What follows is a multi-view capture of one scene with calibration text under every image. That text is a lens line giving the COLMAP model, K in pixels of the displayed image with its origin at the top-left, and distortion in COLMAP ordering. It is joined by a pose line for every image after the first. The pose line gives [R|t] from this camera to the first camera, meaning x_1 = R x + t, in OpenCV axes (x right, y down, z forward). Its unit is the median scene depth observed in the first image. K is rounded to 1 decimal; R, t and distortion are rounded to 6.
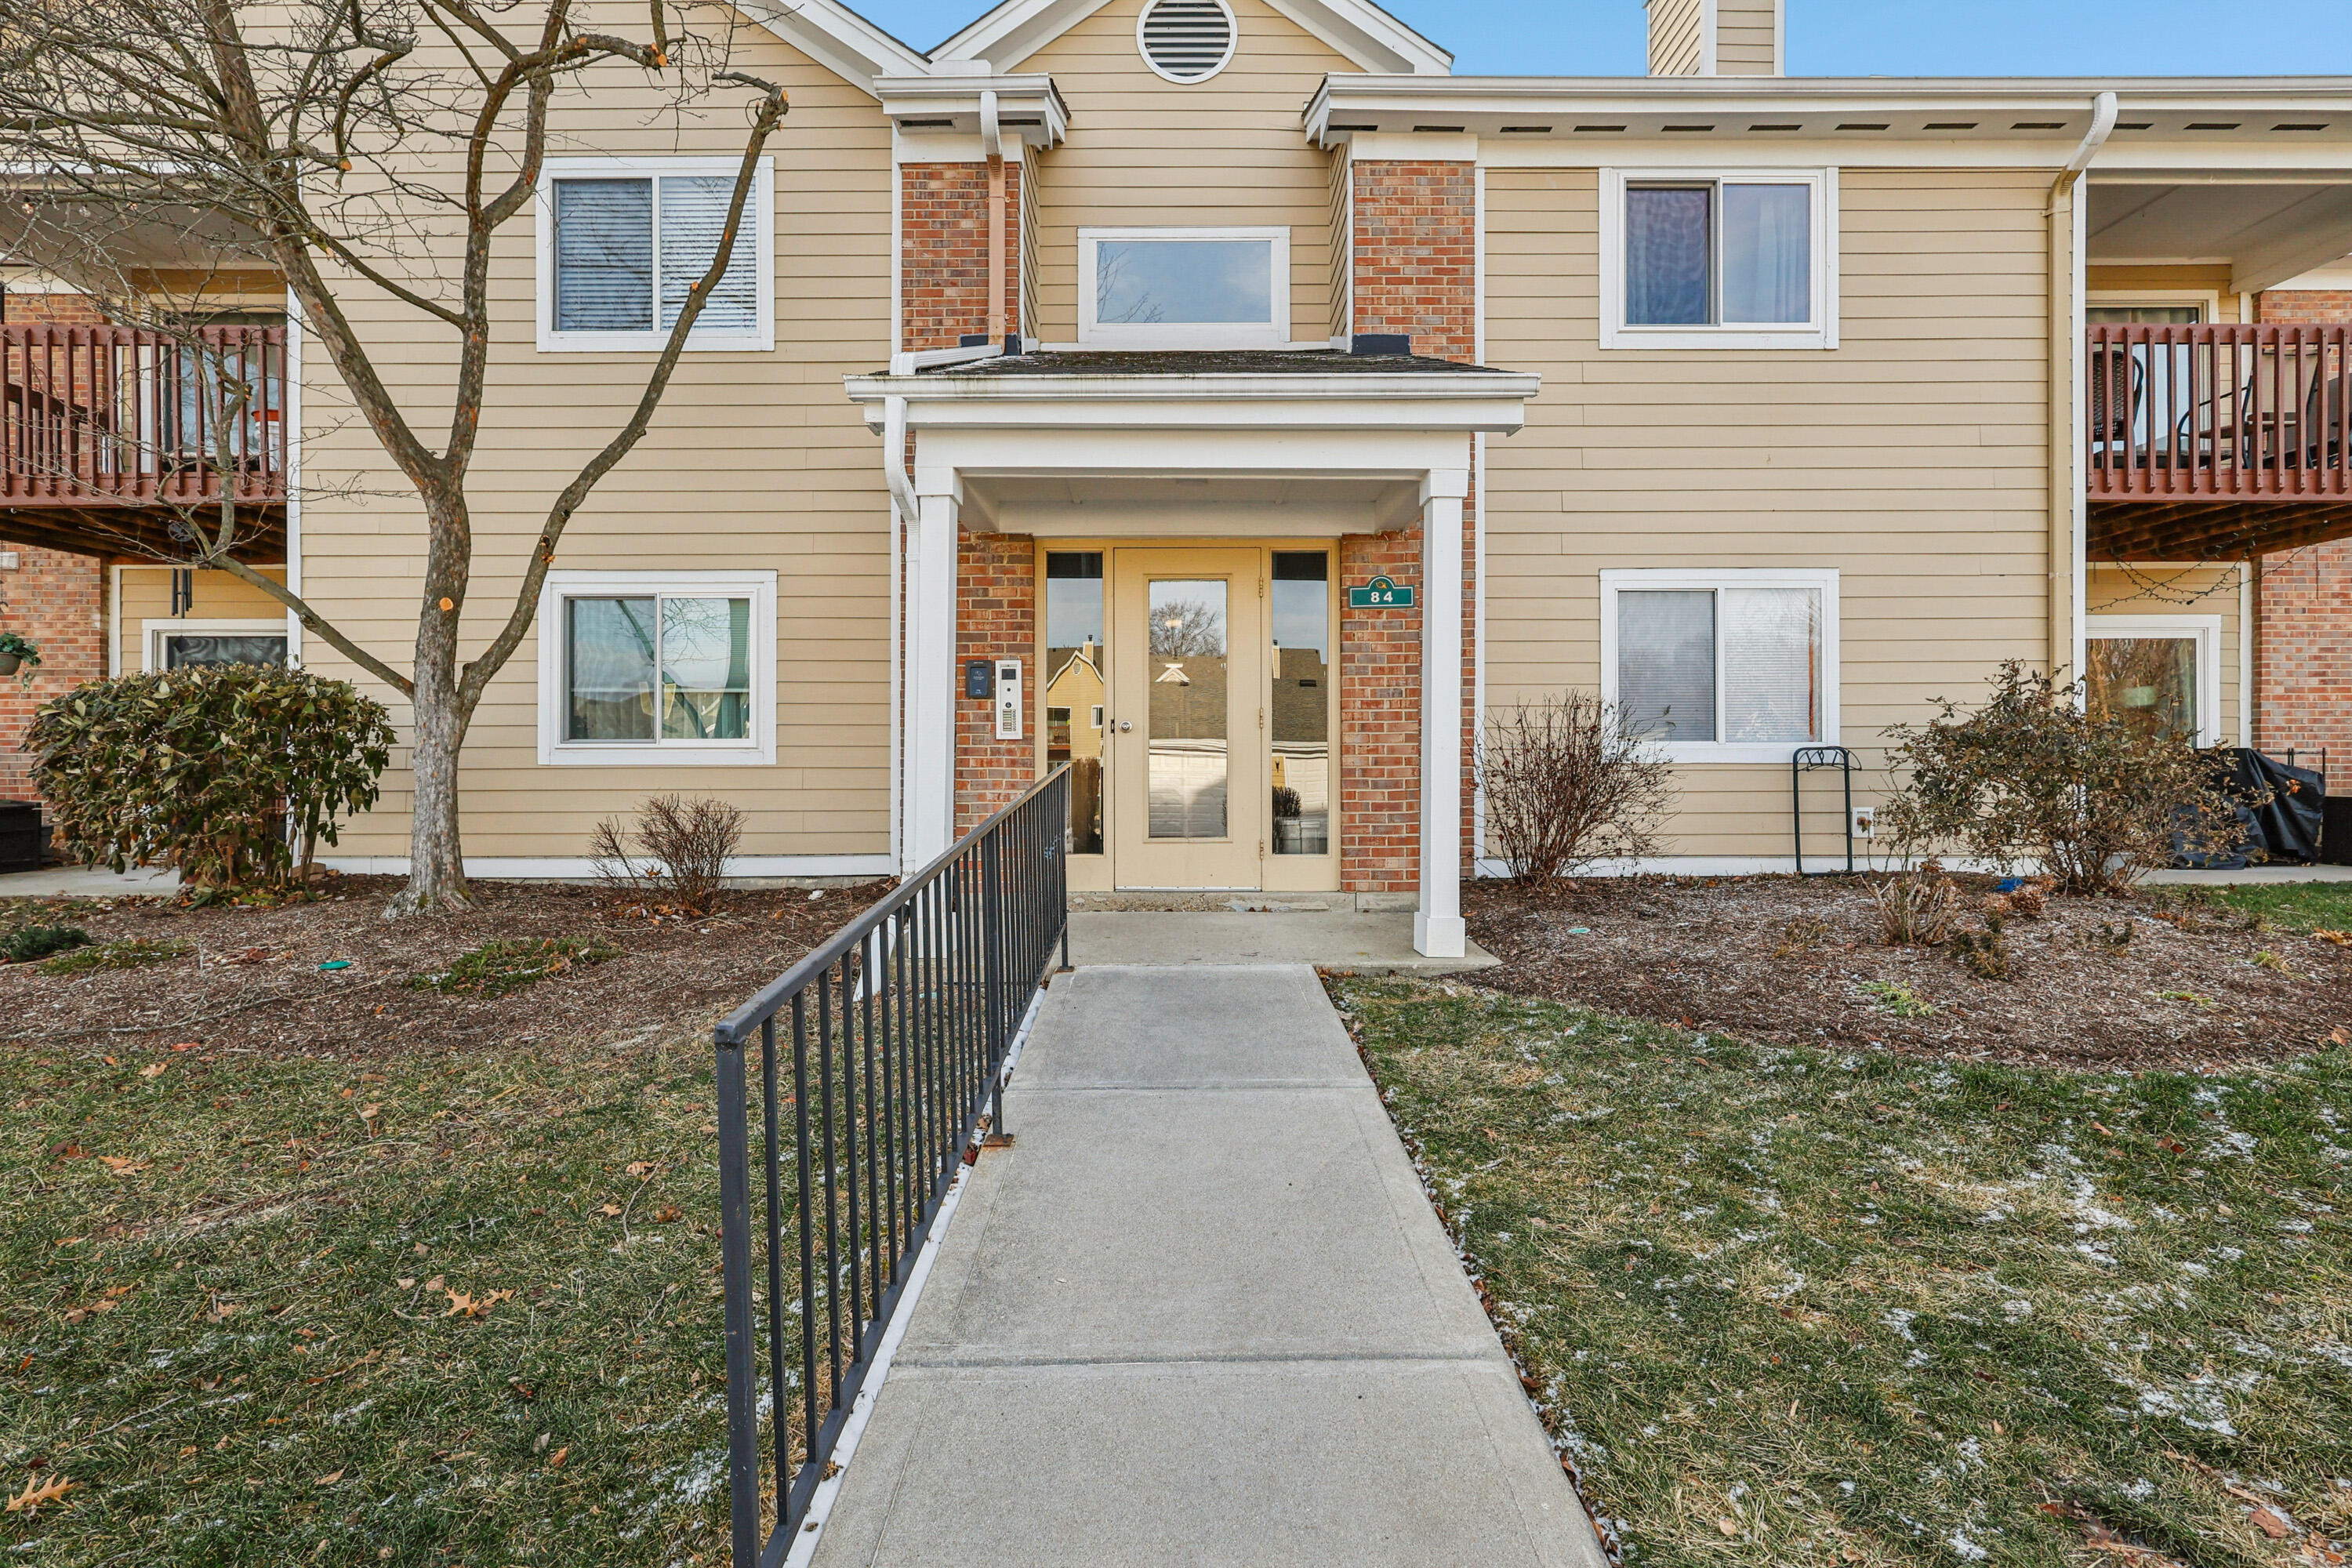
lens RADIAL K [[1093.9, 0, 1175.5], [0, 1093.9, 766.7], [0, 0, 1]] dist [0.000262, 0.001582]
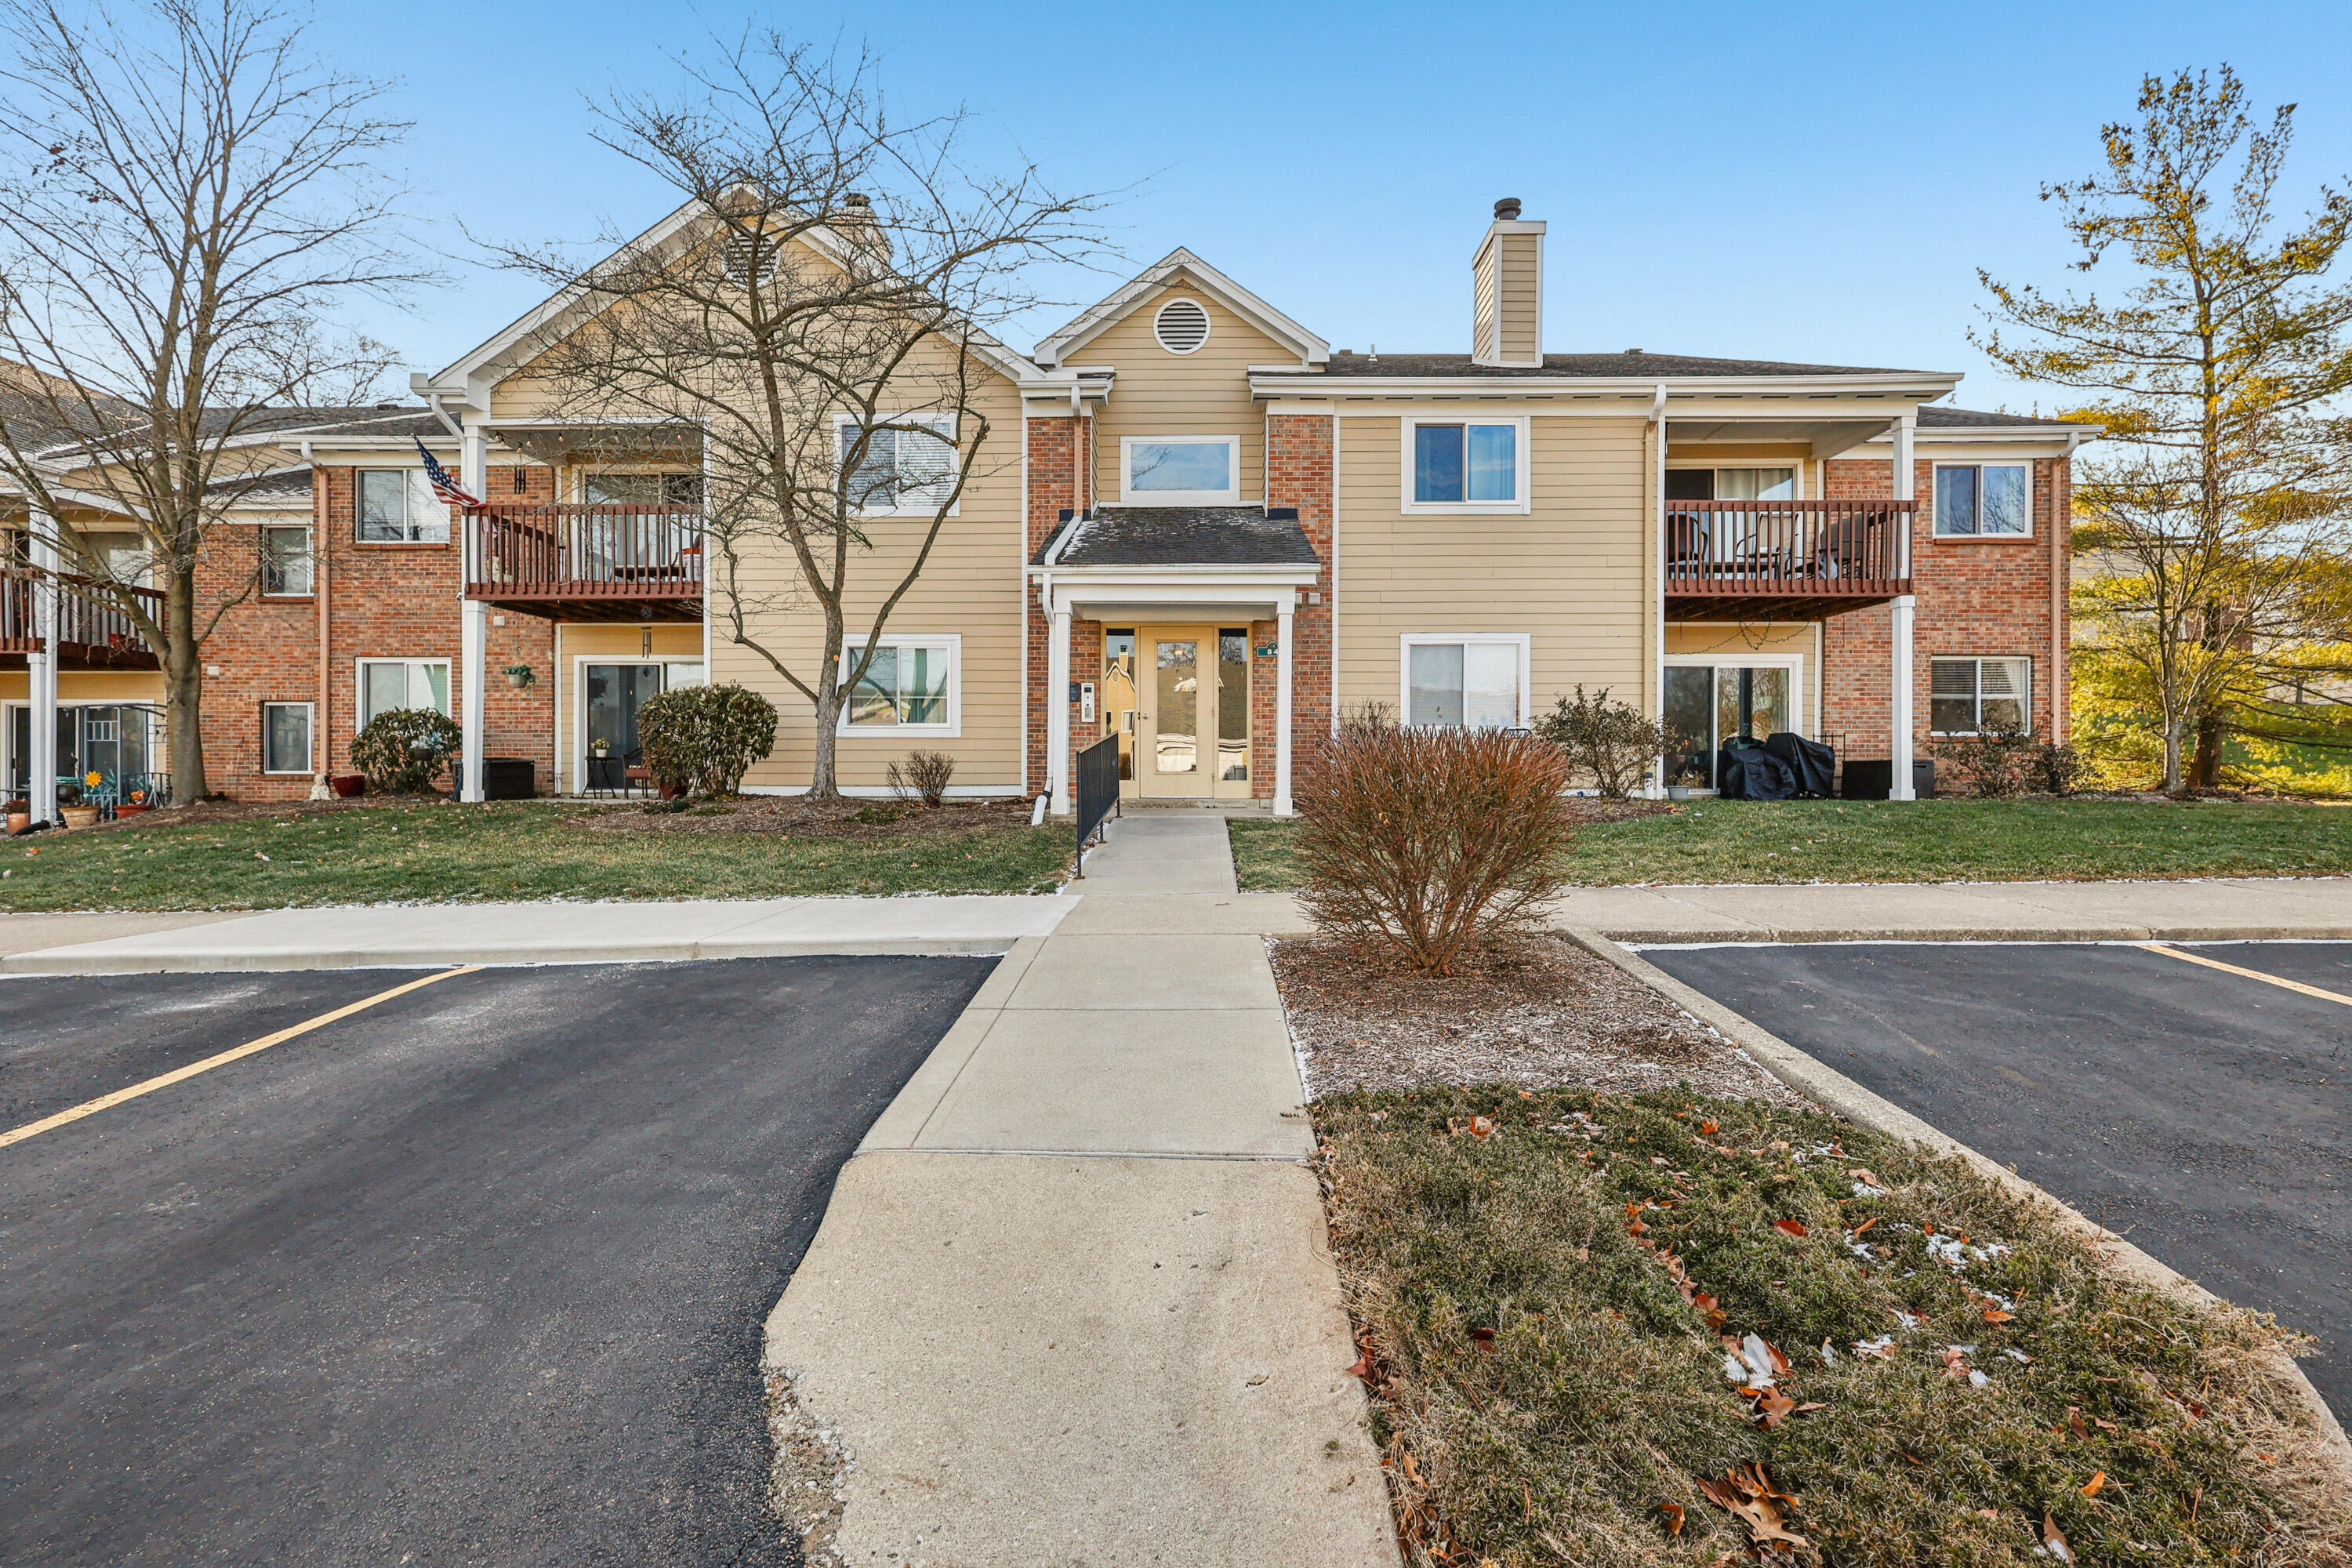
lens RADIAL K [[1093.9, 0, 1185.3], [0, 1093.9, 790.6], [0, 0, 1]] dist [0.000262, 0.001582]
pose [[0.999880, 0.003650, -0.015032, 0.050862], [-0.003401, 0.999857, 0.016579, 0.058827], [0.015091, -0.016526, 0.999750, -0.882637]]
